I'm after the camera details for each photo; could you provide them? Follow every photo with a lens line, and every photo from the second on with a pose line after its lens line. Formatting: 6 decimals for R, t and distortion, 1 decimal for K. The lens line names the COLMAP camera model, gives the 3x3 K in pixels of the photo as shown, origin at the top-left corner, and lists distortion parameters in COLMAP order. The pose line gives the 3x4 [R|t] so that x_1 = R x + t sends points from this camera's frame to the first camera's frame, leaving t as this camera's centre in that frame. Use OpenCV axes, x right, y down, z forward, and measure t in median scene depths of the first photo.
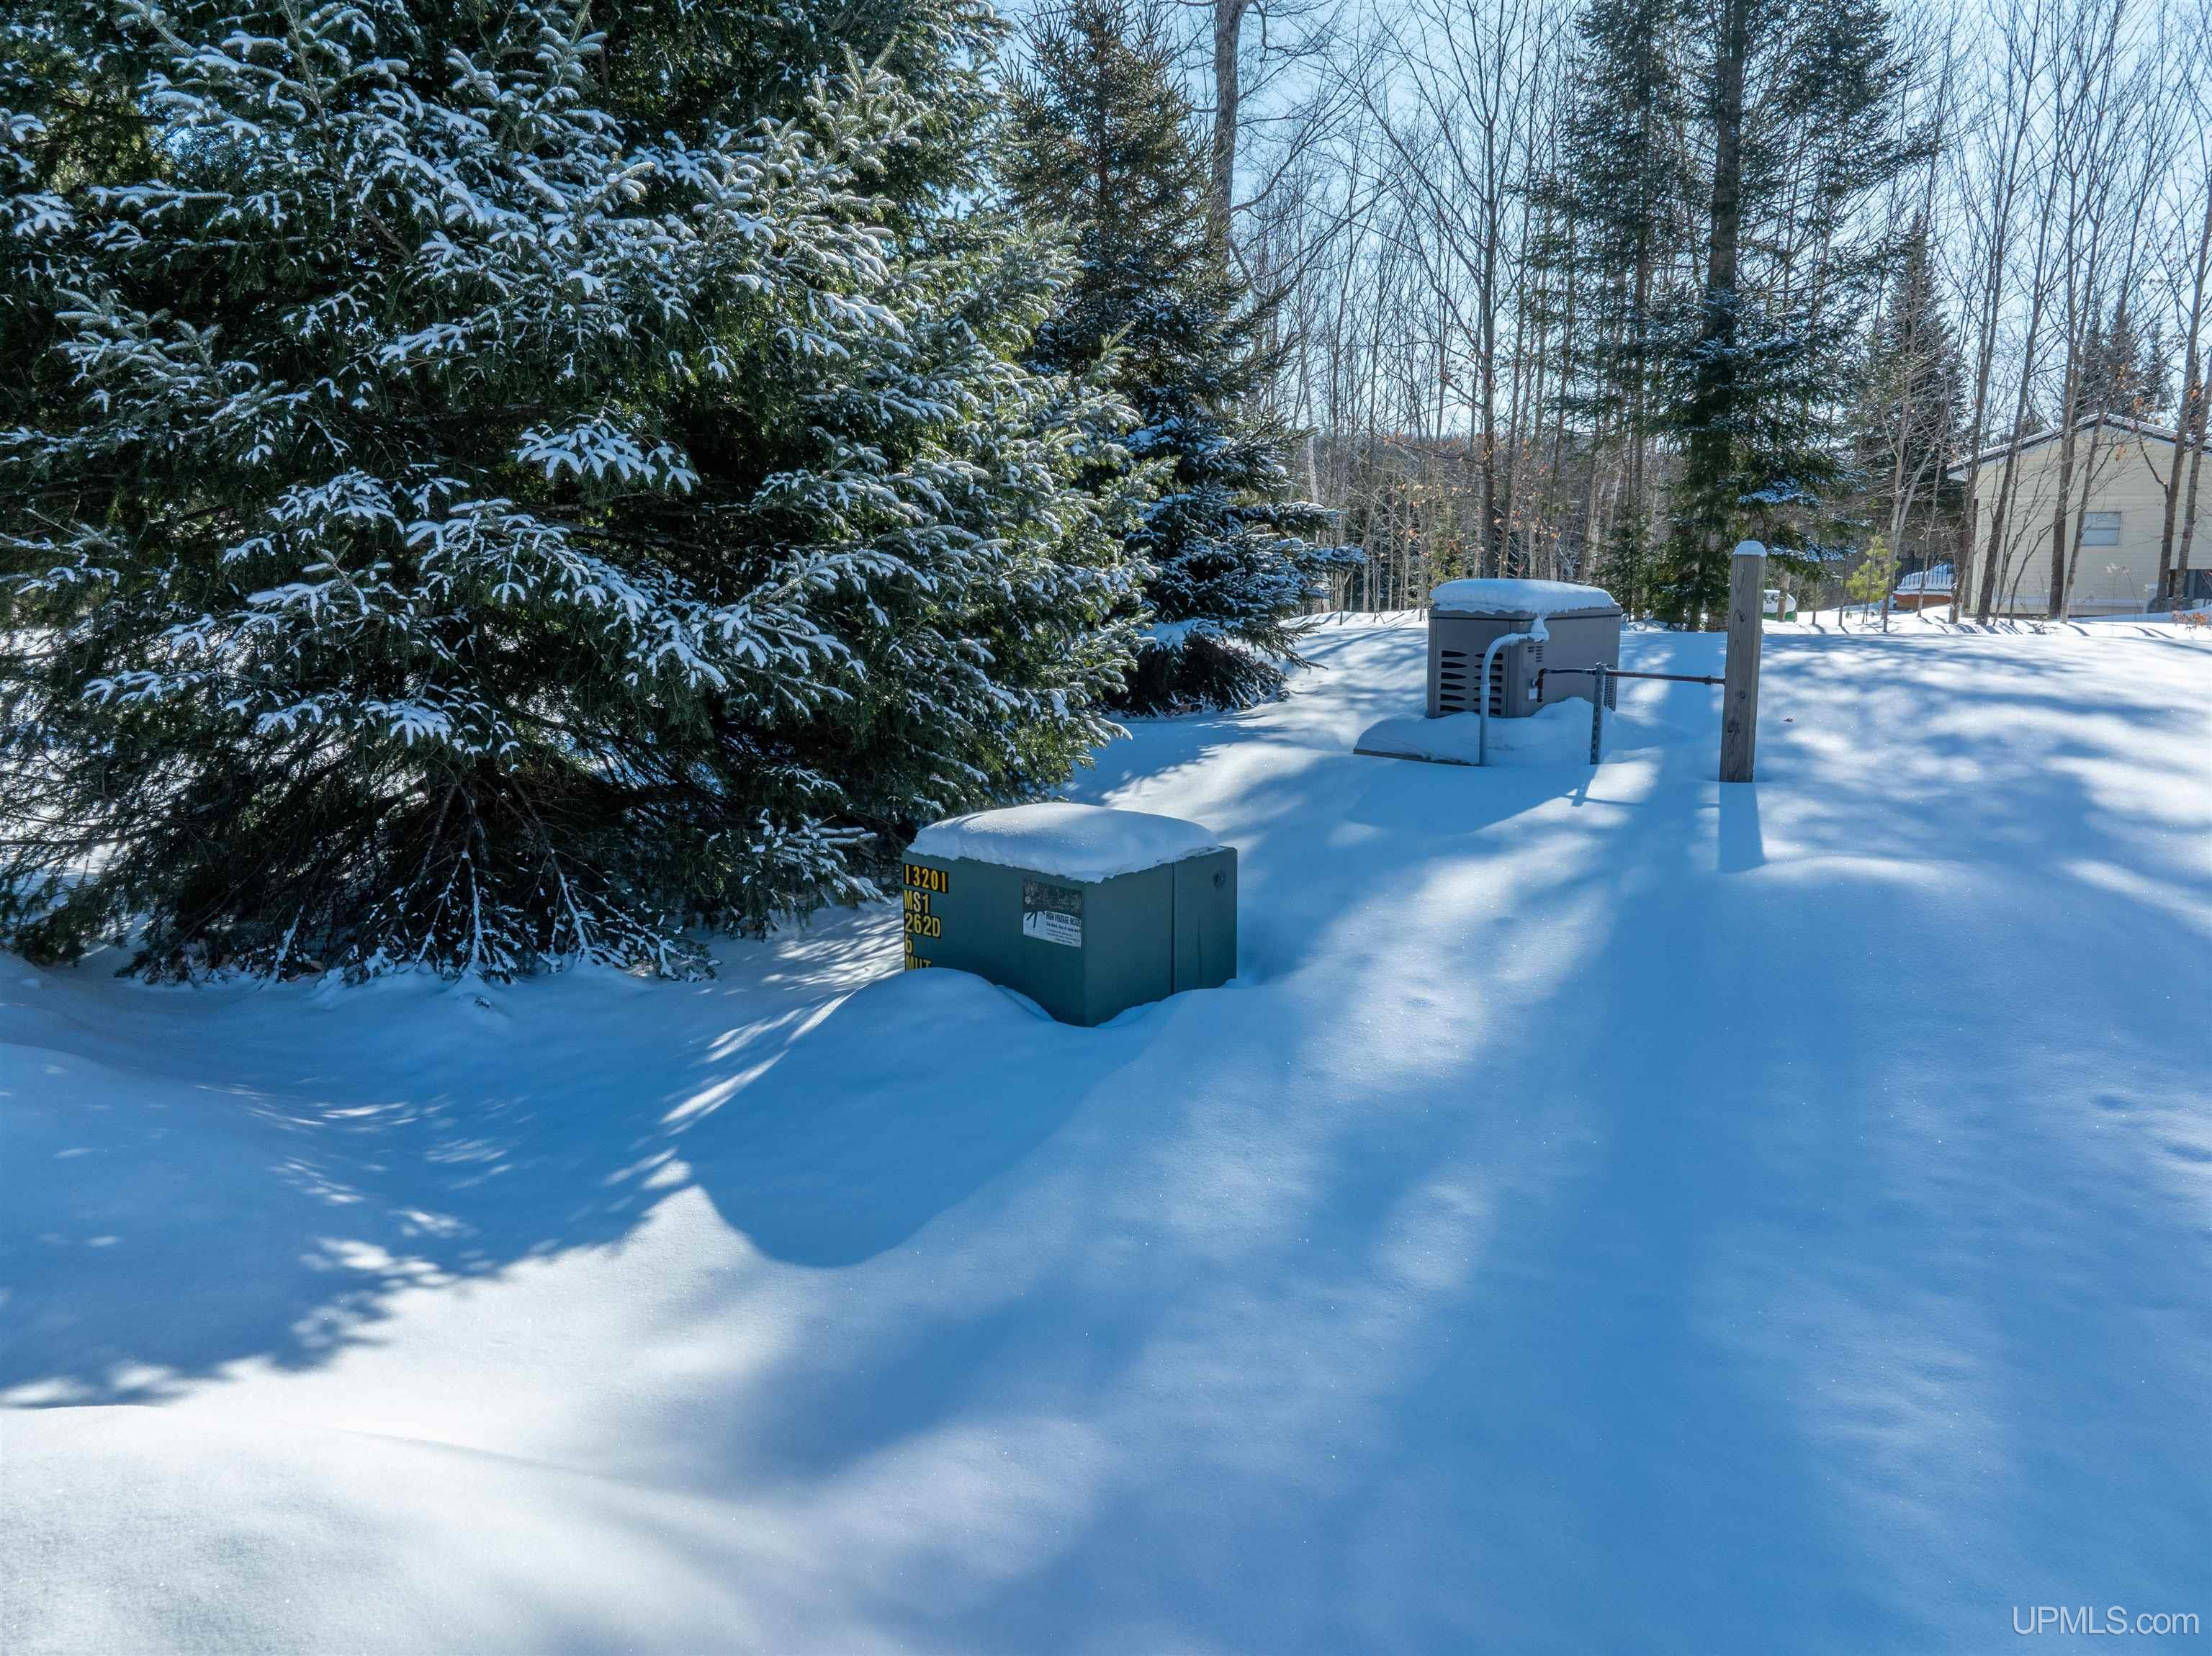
lens RADIAL K [[1556.0, 0, 1114.6], [0, 1556.0, 812.0], [0, 0, 1]] dist [-0.003753, -0.073969]
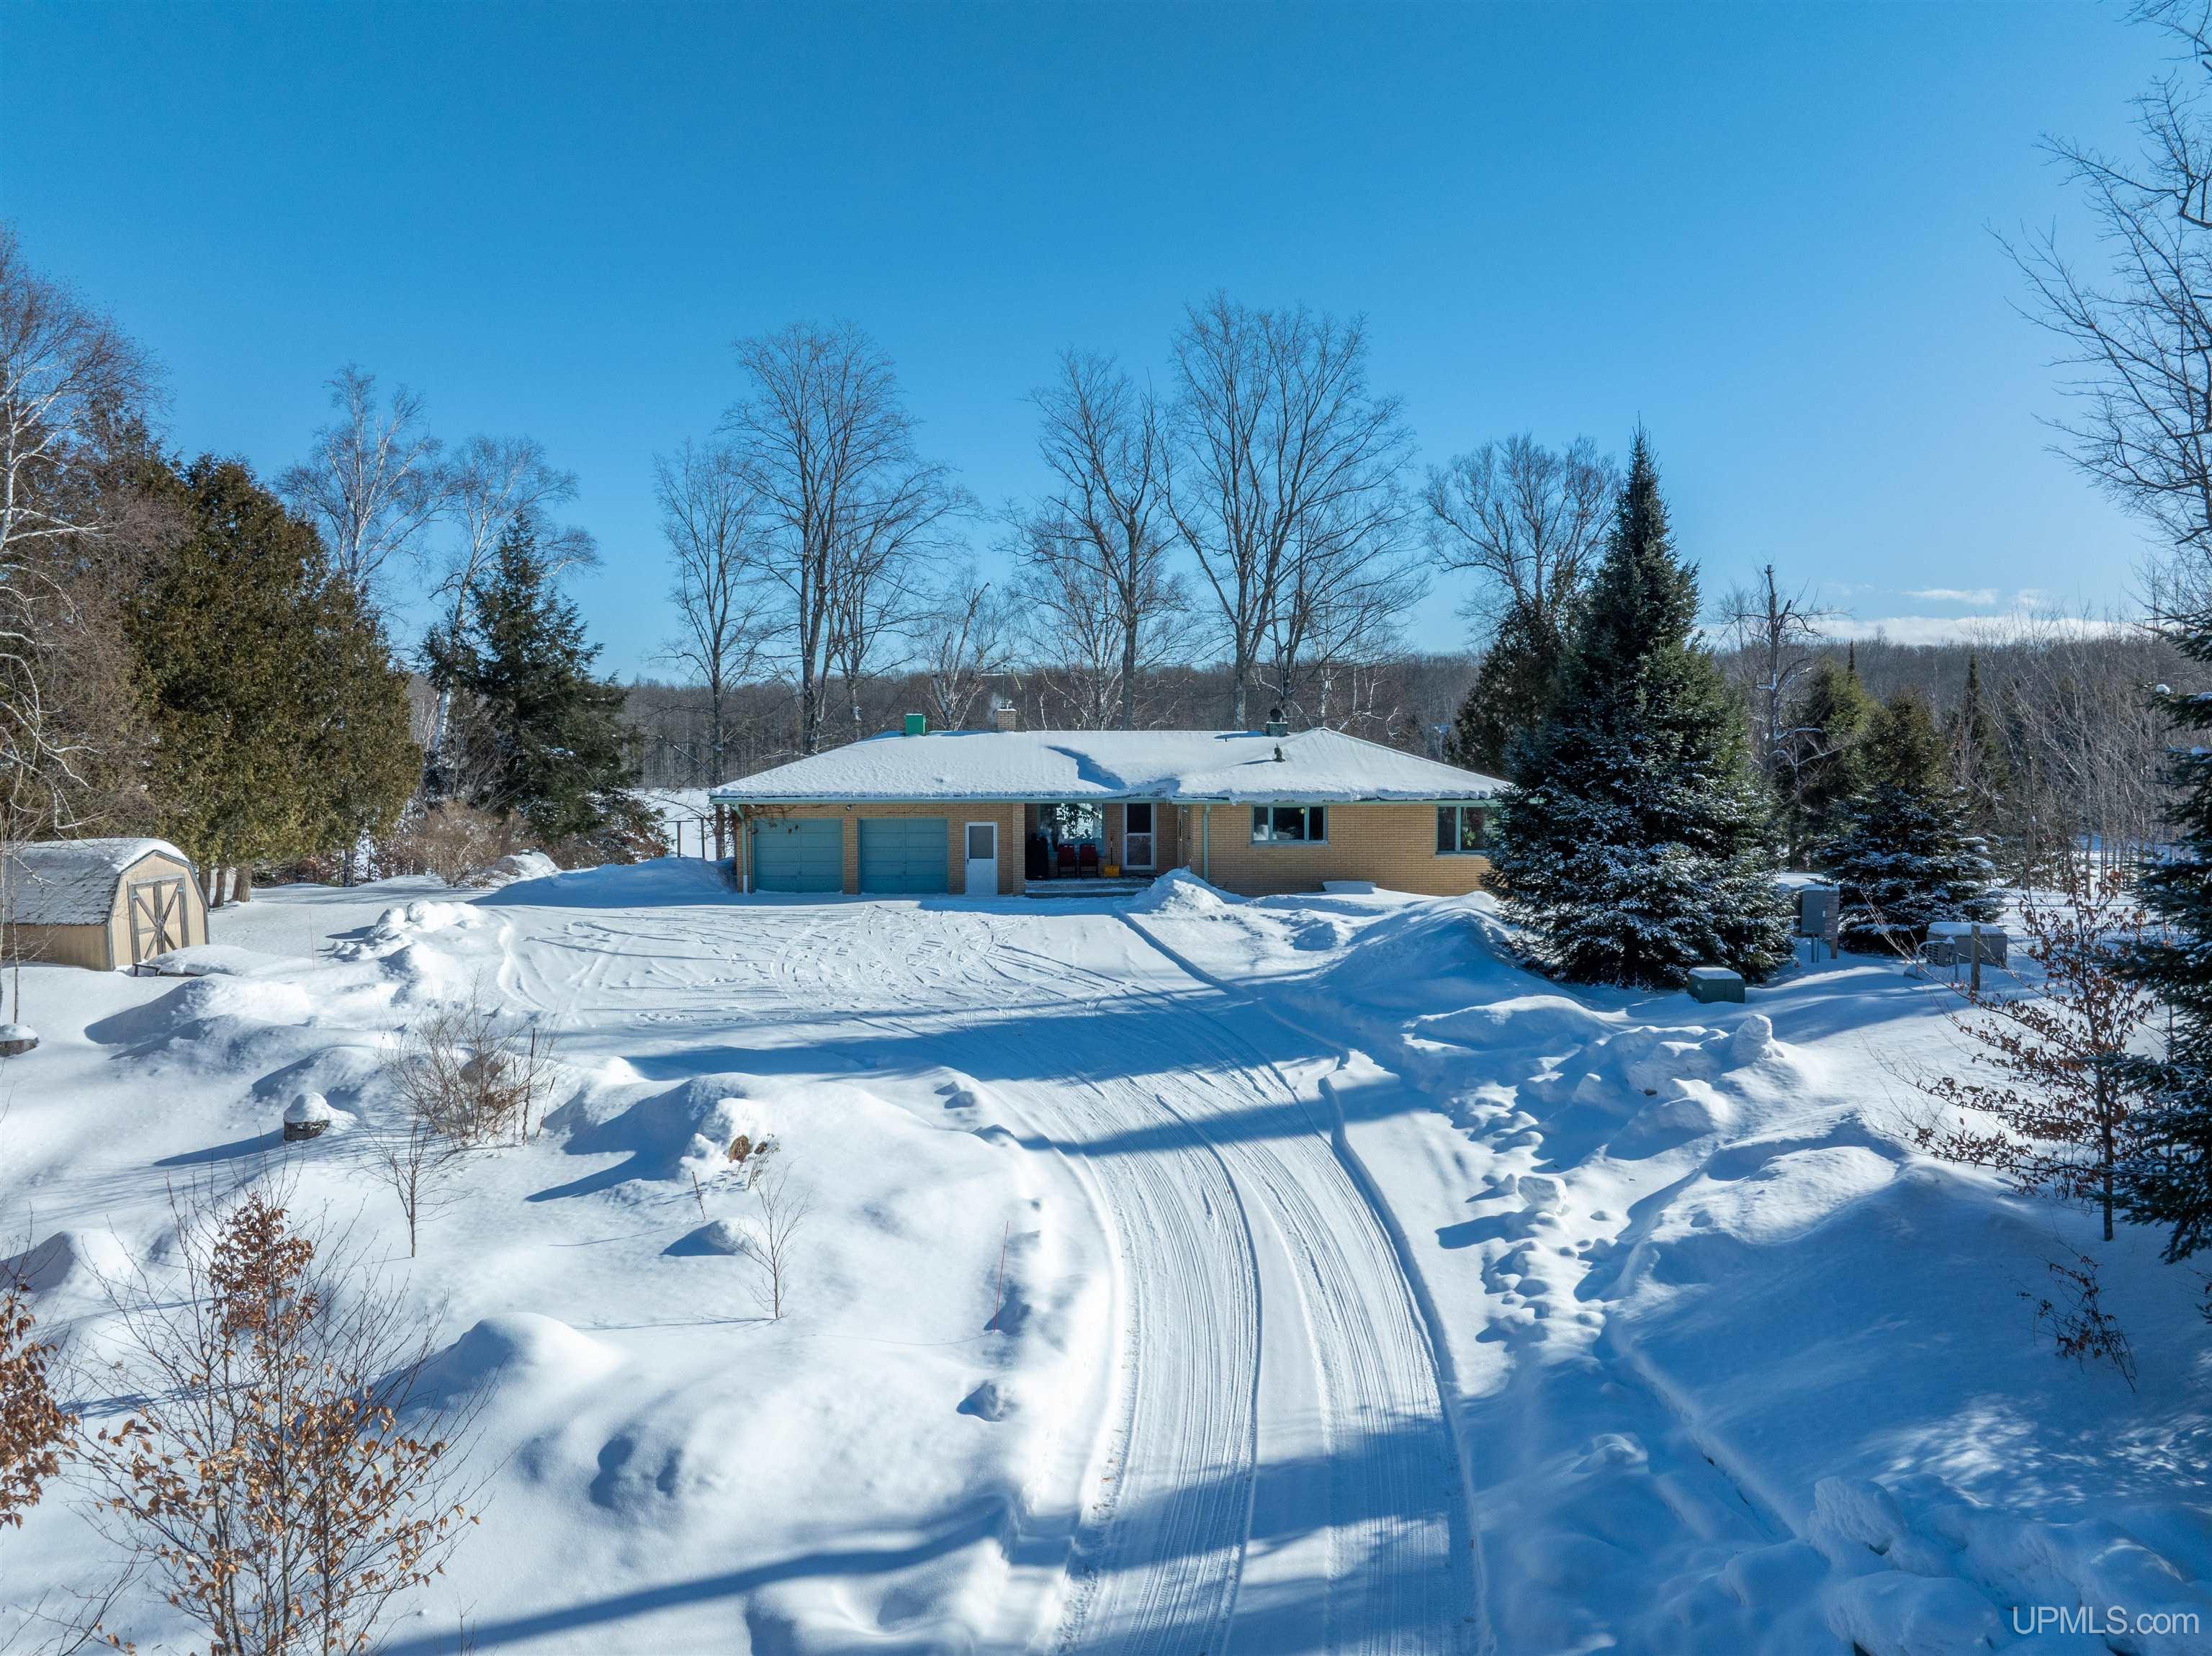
lens RADIAL K [[1553.6, 0, 1118.1], [0, 1553.6, 822.3], [0, 0, 1]] dist [-0.034027, -0.004196]
pose [[0.638751, 0.037762, -0.768486, 3.254796], [-0.121515, 0.991211, -0.052295, 0.034913], [0.759757, 0.126786, 0.637726, -4.802854]]
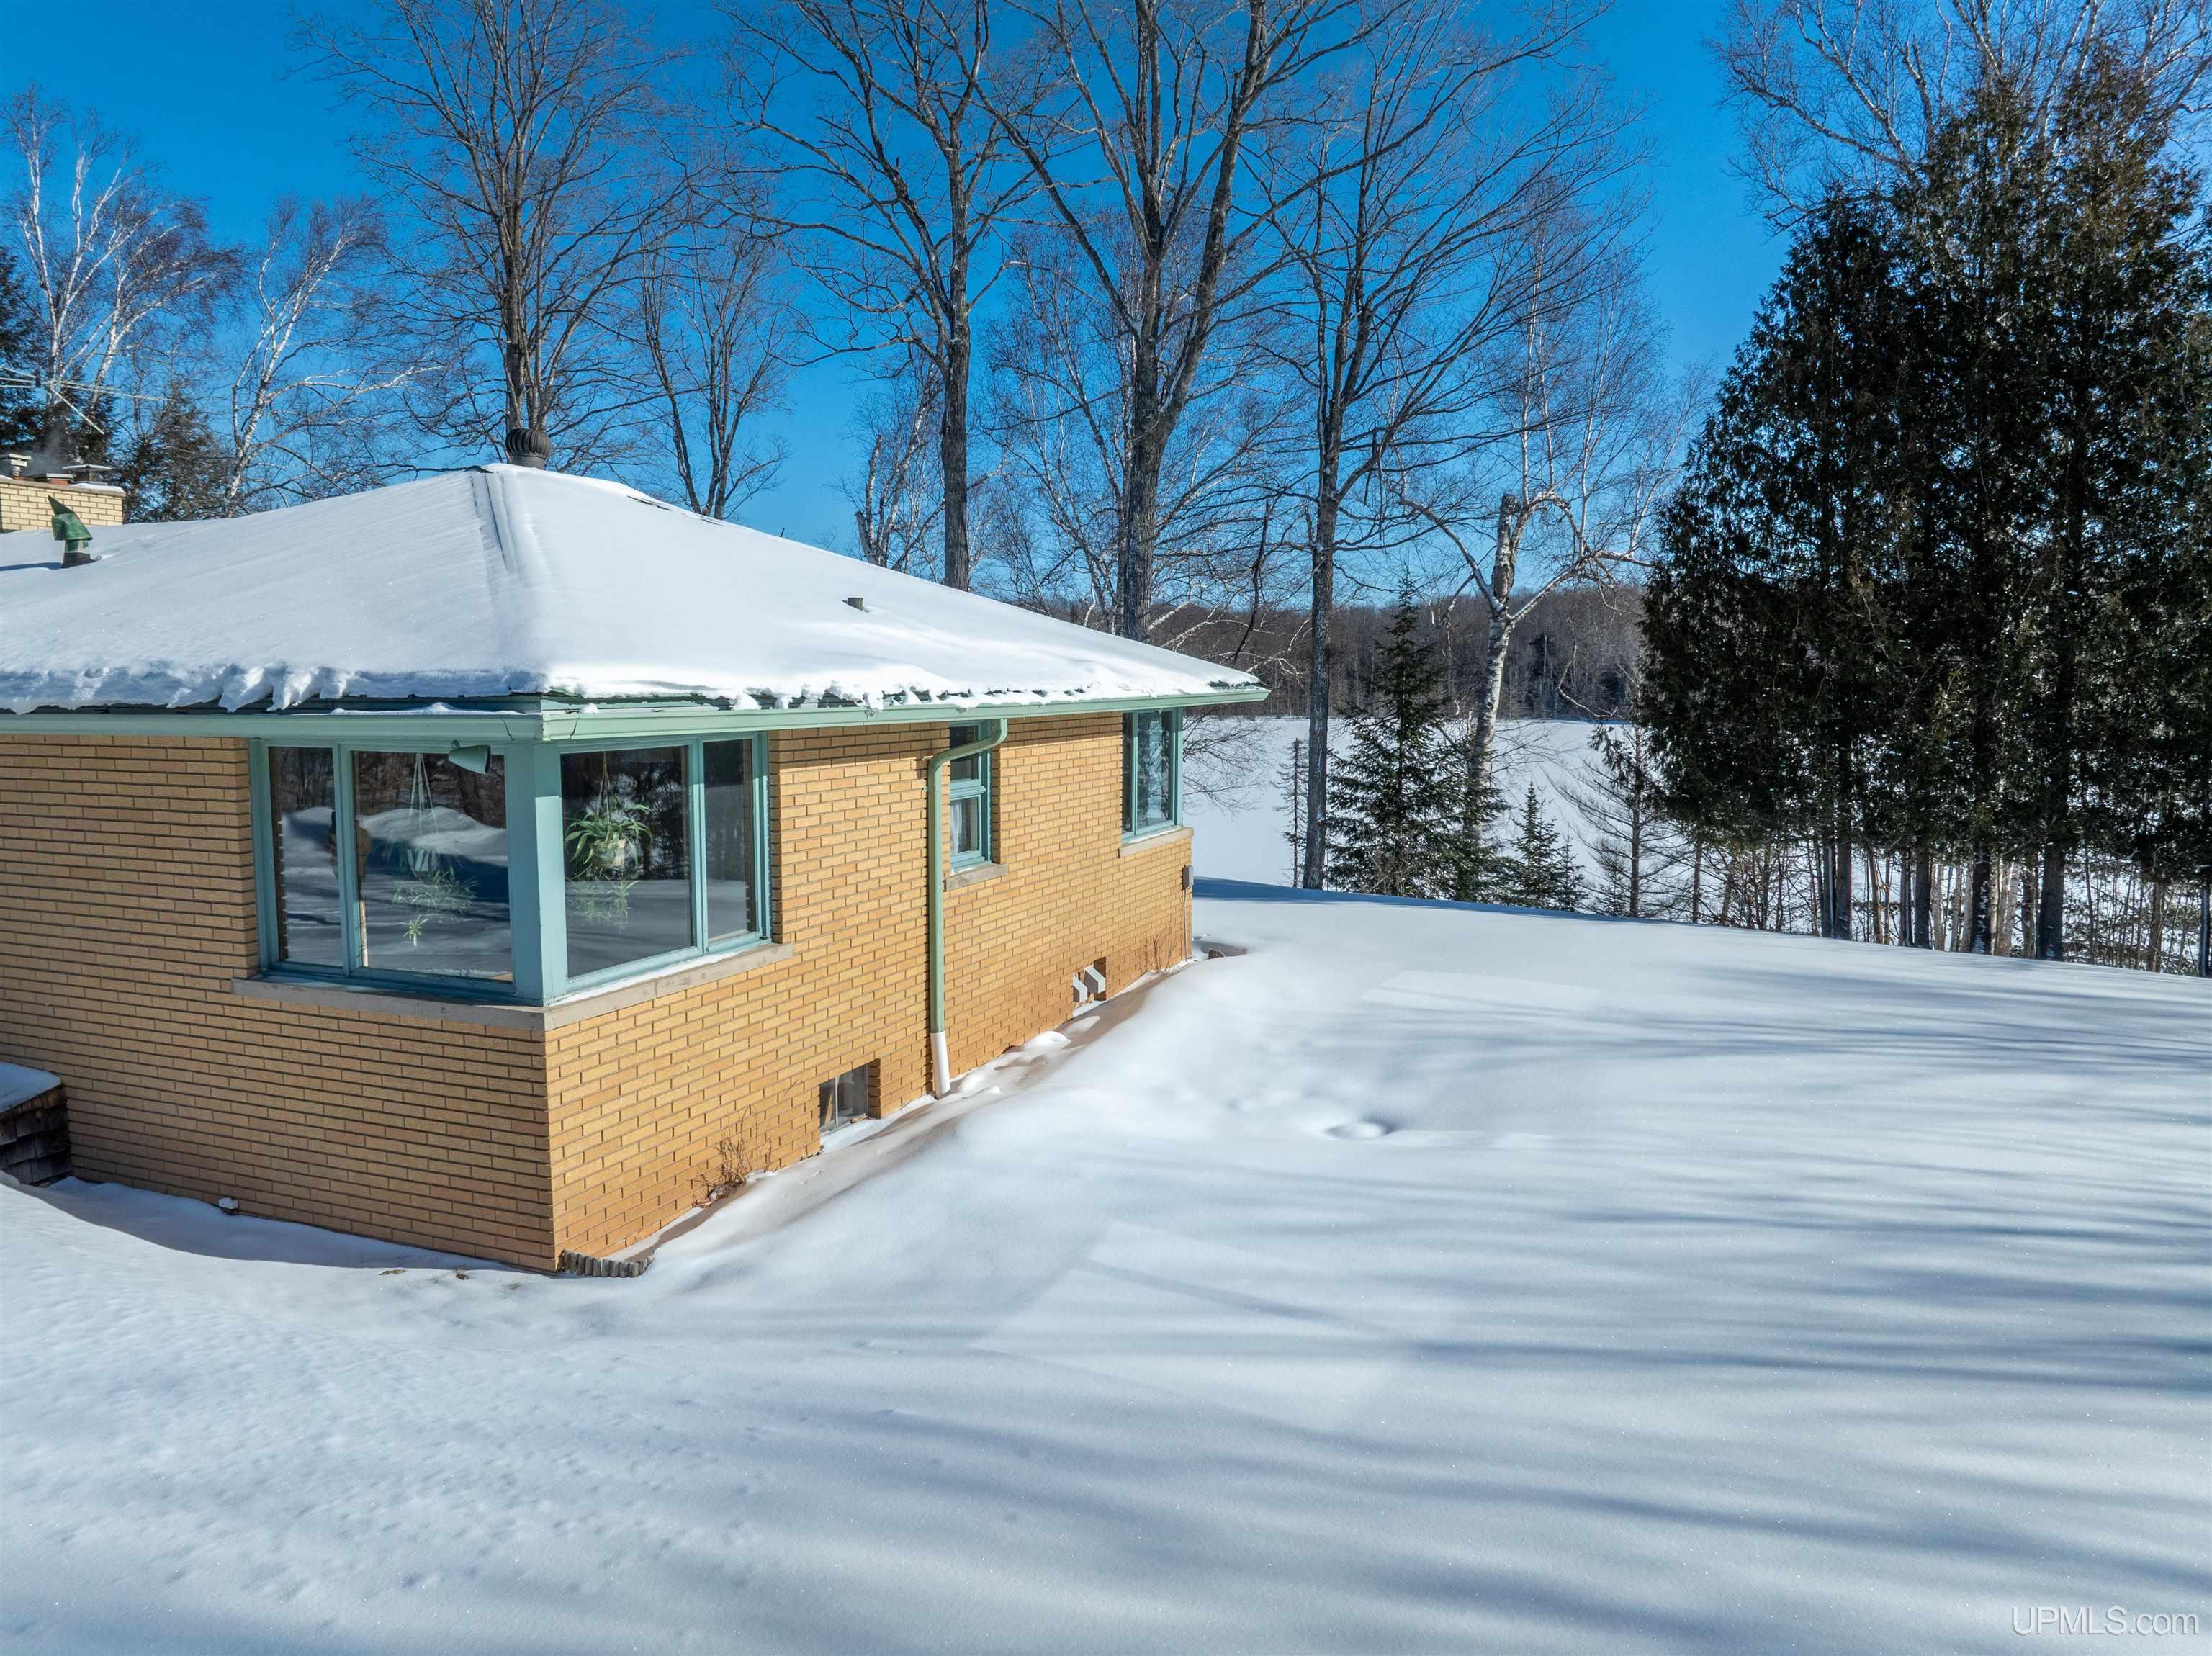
lens RADIAL K [[1561.4, 0, 1117.4], [0, 1561.4, 812.9], [0, 0, 1]] dist [-0.034478, -0.000642]
pose [[0.253339, 0.086498, -0.963503, -0.772279], [-0.155645, 0.986663, 0.047652, -0.999628], [0.954774, 0.137893, 0.263423, 3.467138]]
